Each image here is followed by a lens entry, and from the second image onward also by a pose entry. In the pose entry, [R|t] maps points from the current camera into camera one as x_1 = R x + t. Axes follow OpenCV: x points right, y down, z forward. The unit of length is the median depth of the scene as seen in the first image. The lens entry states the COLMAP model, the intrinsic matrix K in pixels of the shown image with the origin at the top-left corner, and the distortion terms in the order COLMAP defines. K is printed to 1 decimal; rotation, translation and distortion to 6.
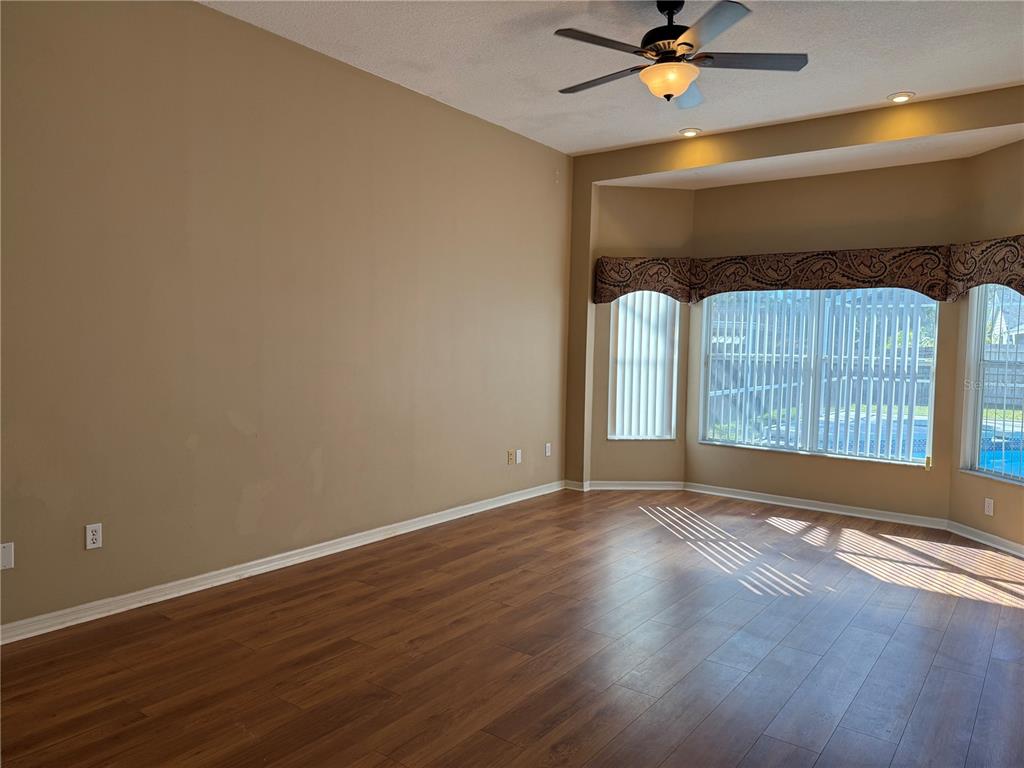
lens RADIAL K [[720.0, 0, 510.9], [0, 720.0, 385.2], [0, 0, 1]] dist [-0.002940, -0.000379]
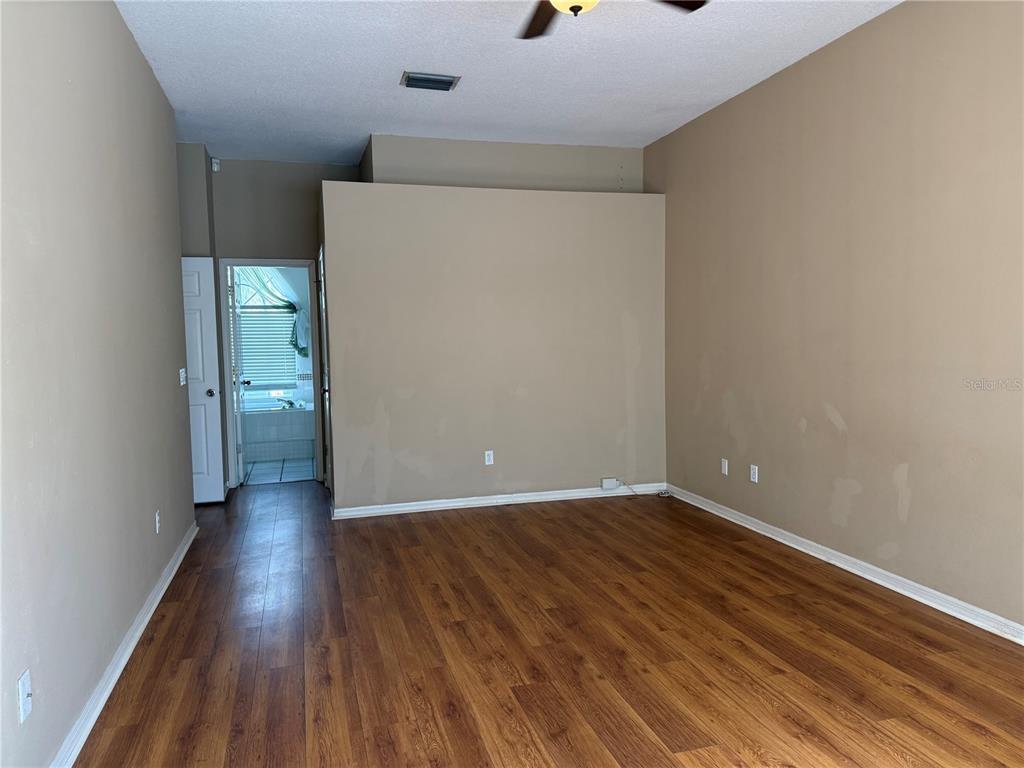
lens RADIAL K [[720.0, 0, 510.4], [0, 720.0, 384.9], [0, 0, 1]] dist [-0.002940, -0.000379]
pose [[-0.613238, 0.045135, -0.788608, 0.801828], [-0.038709, 0.995449, 0.087075, -0.074109], [0.788949, 0.083924, -0.608700, 1.345056]]
